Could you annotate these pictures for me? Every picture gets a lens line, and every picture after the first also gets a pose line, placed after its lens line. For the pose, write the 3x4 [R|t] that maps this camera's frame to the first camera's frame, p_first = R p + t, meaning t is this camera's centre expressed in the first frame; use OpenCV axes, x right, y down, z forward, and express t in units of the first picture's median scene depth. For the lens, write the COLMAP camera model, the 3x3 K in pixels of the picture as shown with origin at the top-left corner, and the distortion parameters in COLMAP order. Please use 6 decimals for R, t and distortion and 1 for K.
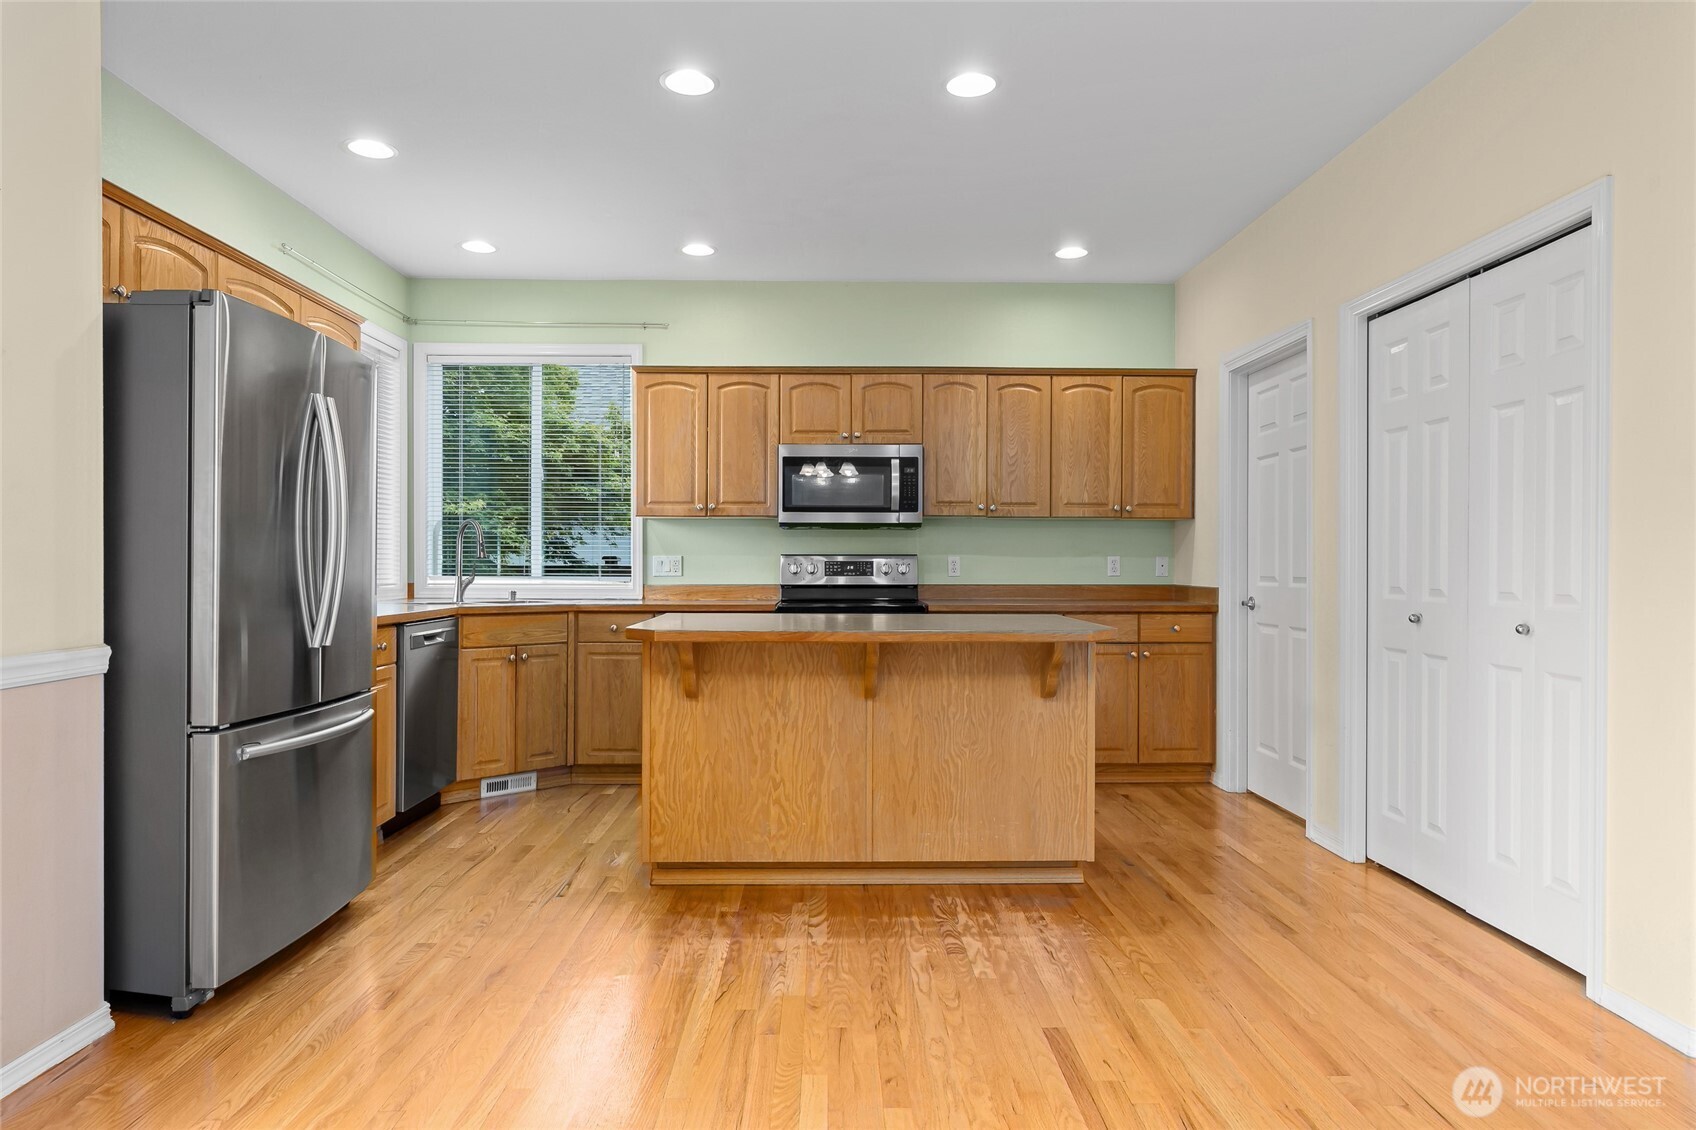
lens RADIAL K [[1042.7, 0, 850.9], [0, 1042.7, 570.7], [0, 0, 1]] dist [-0.000395, -0.003608]
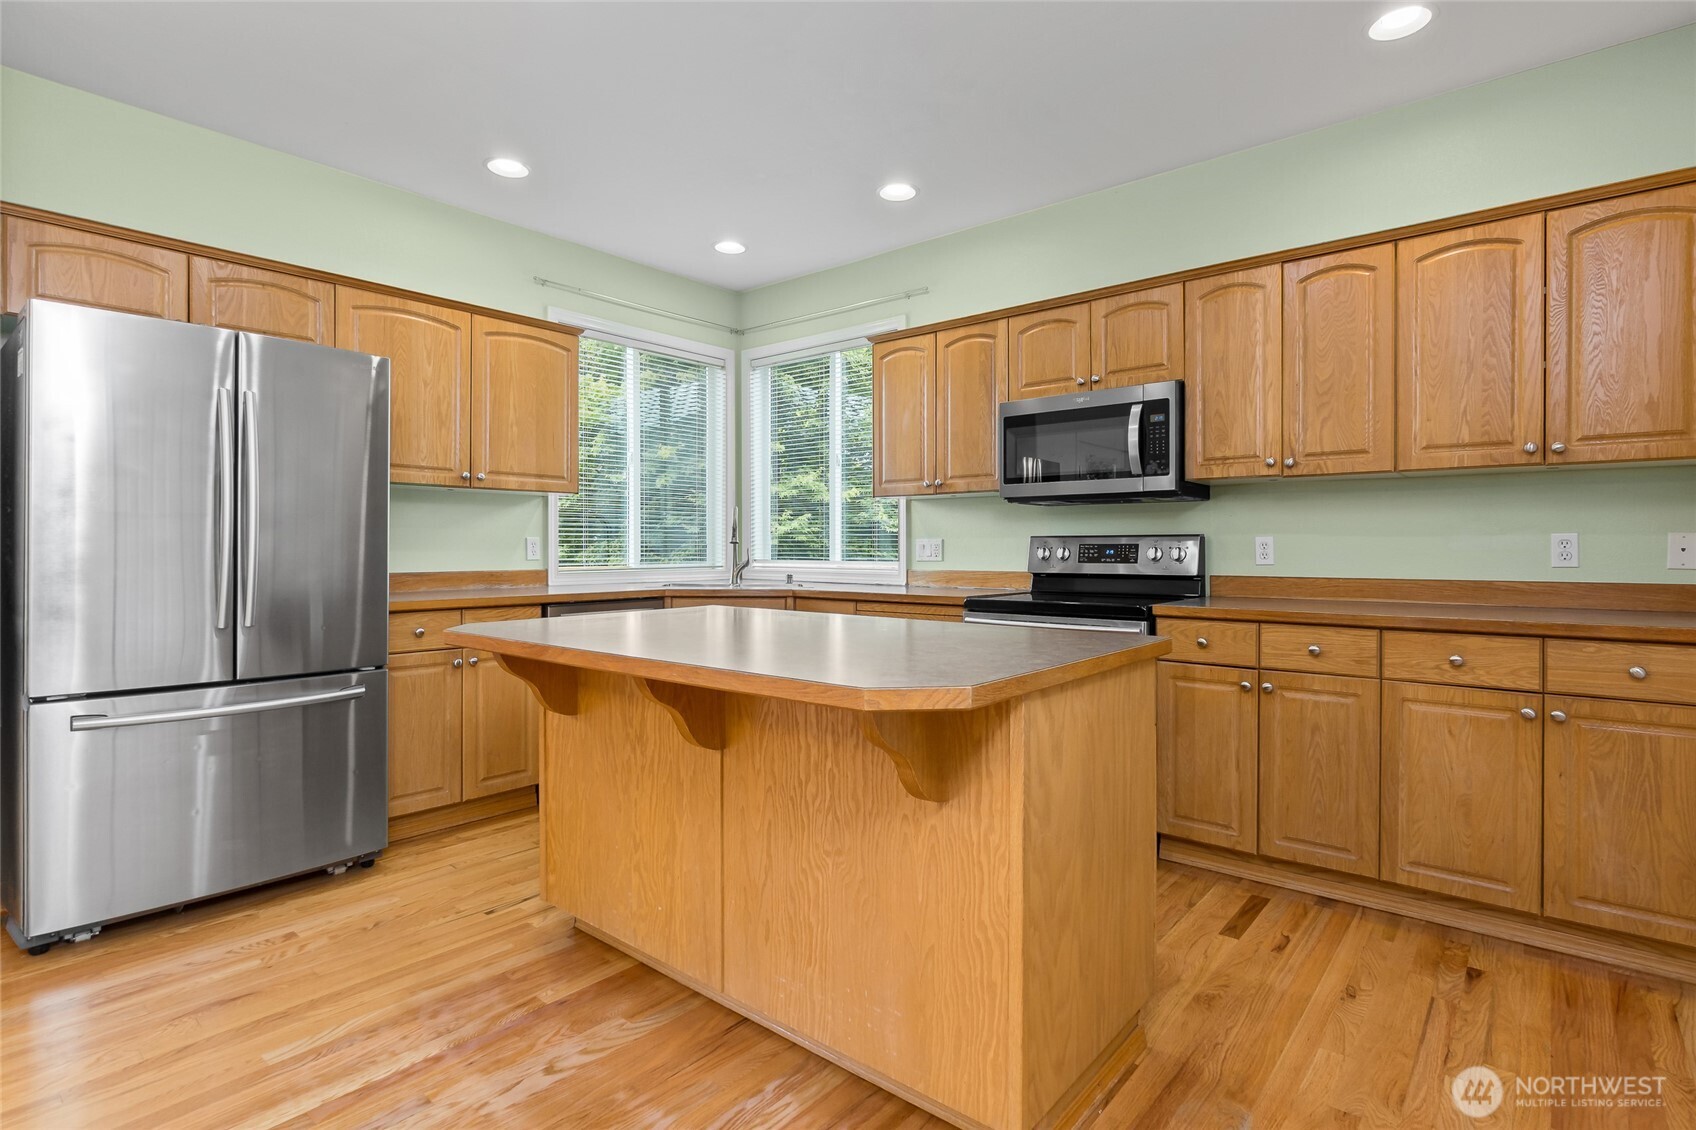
lens RADIAL K [[844.1, 0, 847.9], [0, 844.1, 551.8], [0, 0, 1]] dist [-0.013480, 0.004697]
pose [[0.748284, 0.001276, -0.663378, 0.293389], [-0.002466, 0.999997, -0.000857, -0.002419], [0.663374, 0.002277, 0.748284, 0.434972]]
